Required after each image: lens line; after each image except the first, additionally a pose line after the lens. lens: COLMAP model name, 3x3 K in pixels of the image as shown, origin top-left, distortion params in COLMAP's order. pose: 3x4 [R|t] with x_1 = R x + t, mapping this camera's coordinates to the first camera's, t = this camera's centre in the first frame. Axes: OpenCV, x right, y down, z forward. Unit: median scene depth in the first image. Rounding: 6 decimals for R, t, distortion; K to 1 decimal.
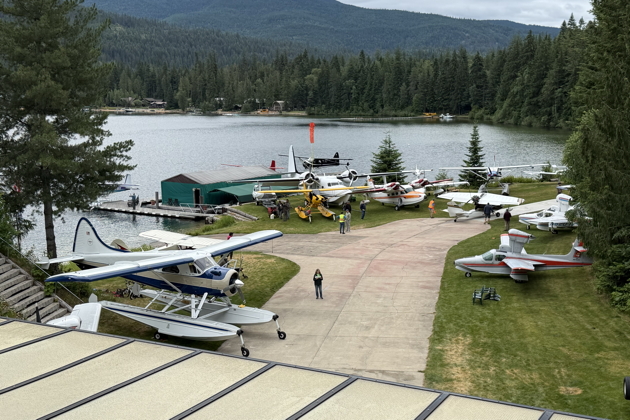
lens RADIAL K [[834.5, 0, 314.6], [0, 834.5, 209.9], [0, 0, 1]] dist [0.002035, 0.000000]
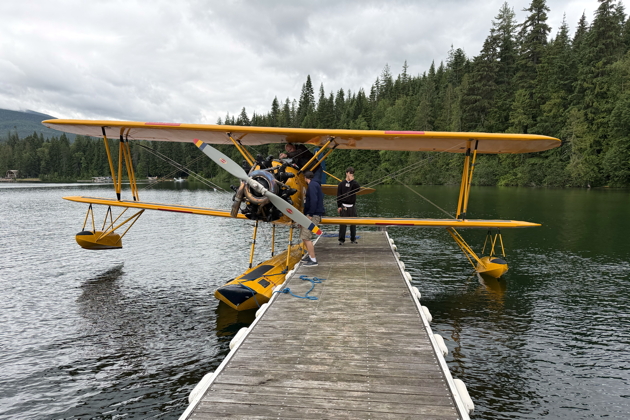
lens RADIAL K [[431.0, 0, 315.1], [0, 431.0, 213.2], [0, 0, 1]] dist [0.004182, 0.001165]
pose [[0.847282, -0.064742, 0.527183, -0.004815], [0.080789, 0.996703, -0.007441, -0.028452], [-0.524964, 0.048895, 0.849719, 0.245037]]
